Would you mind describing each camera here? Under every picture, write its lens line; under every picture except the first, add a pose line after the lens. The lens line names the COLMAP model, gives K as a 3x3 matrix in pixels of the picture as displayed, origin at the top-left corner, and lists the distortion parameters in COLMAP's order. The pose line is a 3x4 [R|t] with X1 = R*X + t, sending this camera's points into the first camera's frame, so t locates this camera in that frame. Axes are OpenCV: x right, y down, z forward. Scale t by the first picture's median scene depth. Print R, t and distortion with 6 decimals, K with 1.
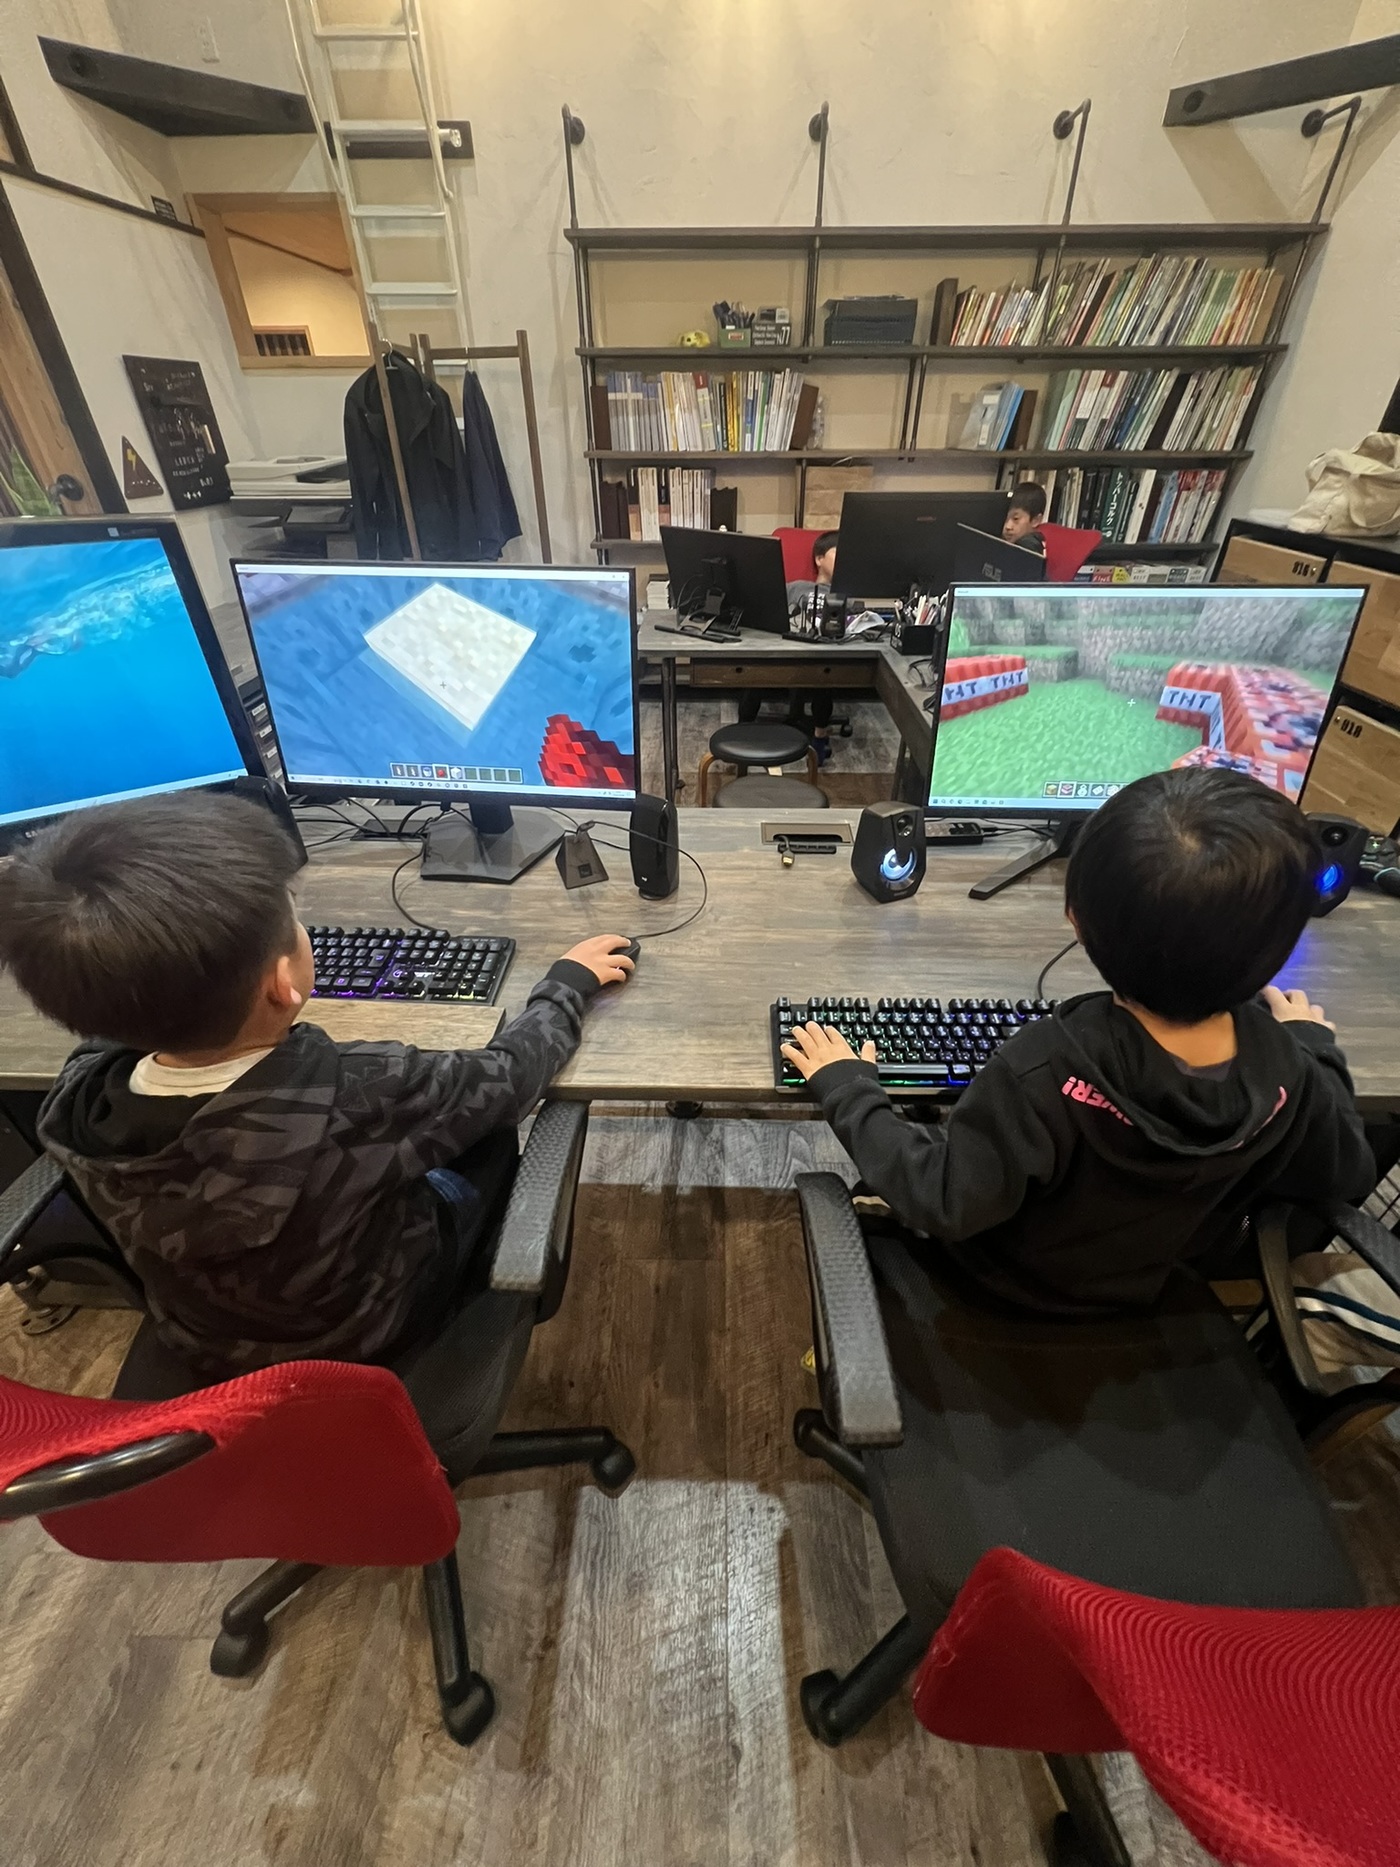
lens RADIAL K [[755.4, 0, 711.0], [0, 755.4, 922.5], [0, 0, 1]] dist [-0.000560, -0.000422]
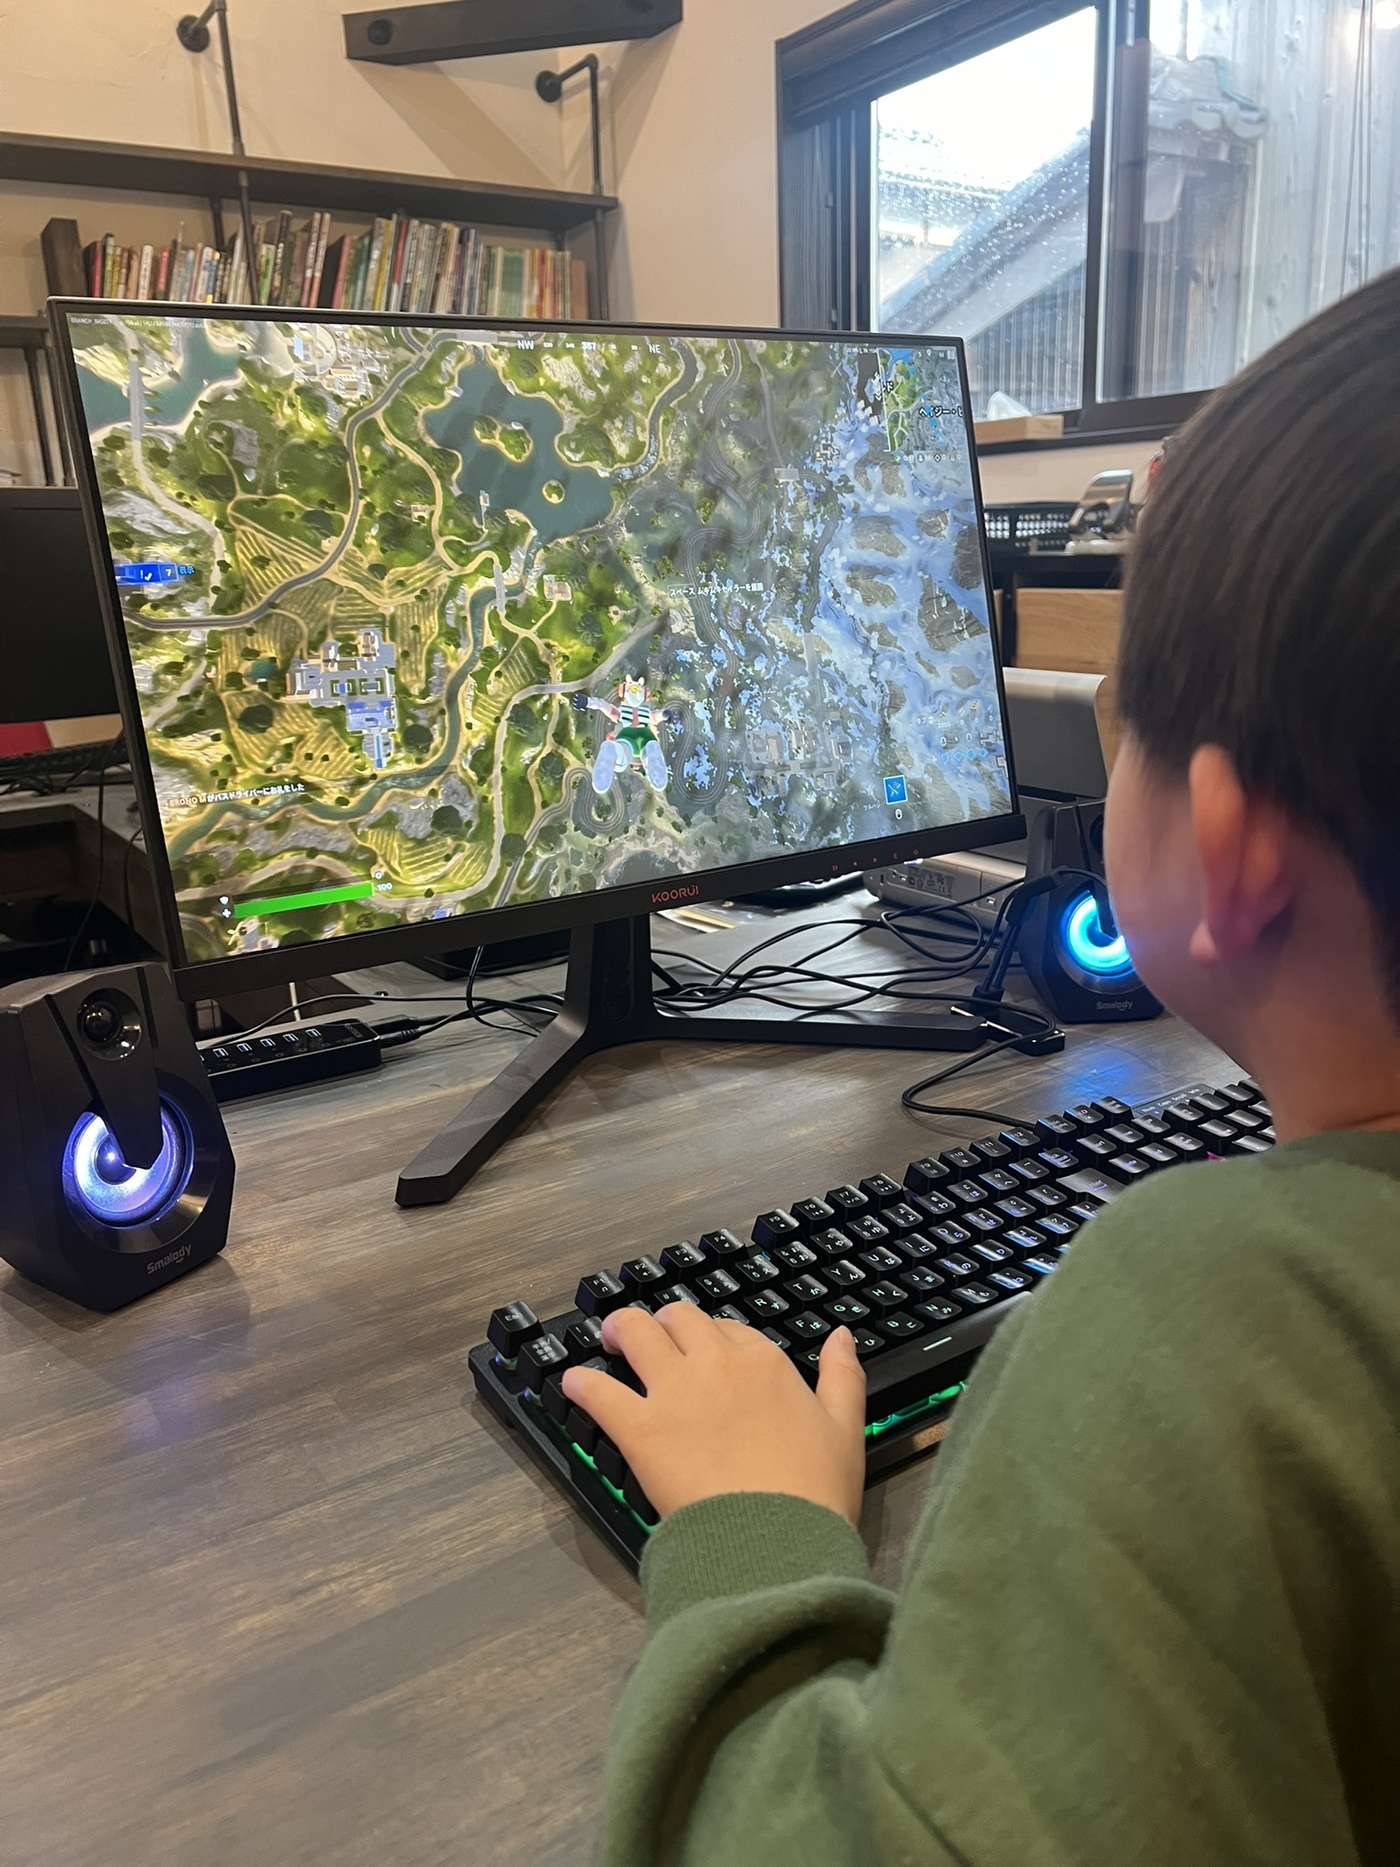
lens RADIAL K [[1438.9, 0, 700.0], [0, 1438.9, 933.5], [0, 0, 1]] dist [0.028589, -0.004263]
pose [[0.824587, -0.187529, 0.533751, 0.036944], [0.343918, 0.915275, -0.209742, 0.007965], [-0.449196, 0.356517, 0.819218, 0.104477]]
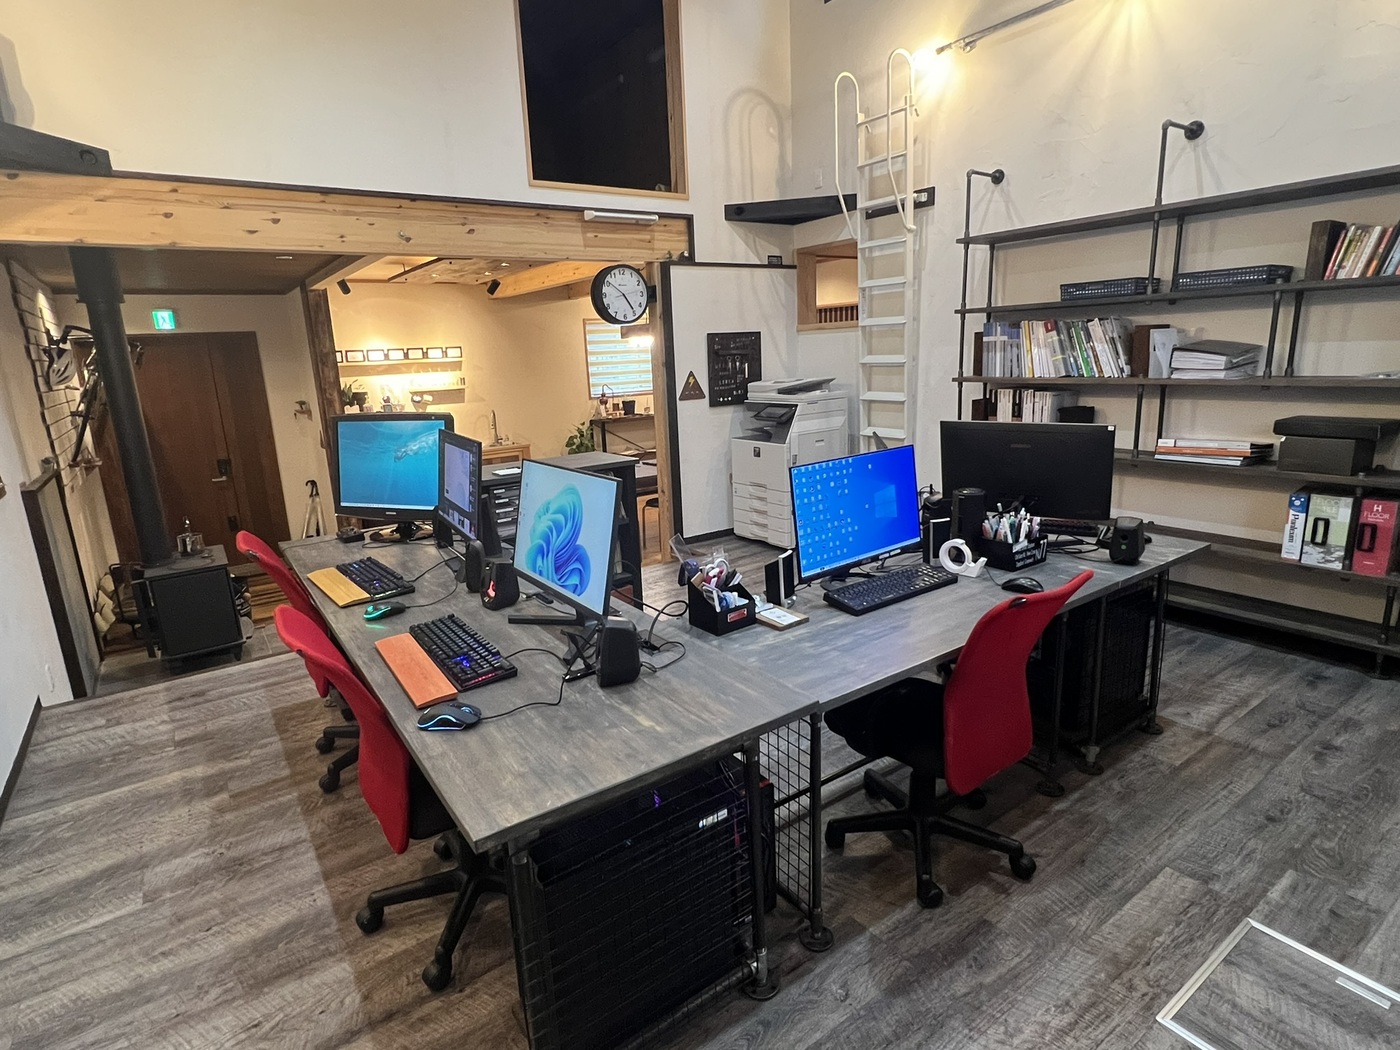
lens RADIAL K [[743.5, 0, 700.0], [0, 743.5, 525.0], [0, 0, 1]] dist [-0.013016, 0.000799]
pose [[0.586937, 0.162987, -0.793057, 0.648086], [-0.416757, 0.900610, -0.123348, -0.072752], [0.694132, 0.402909, 0.596528, 0.063897]]
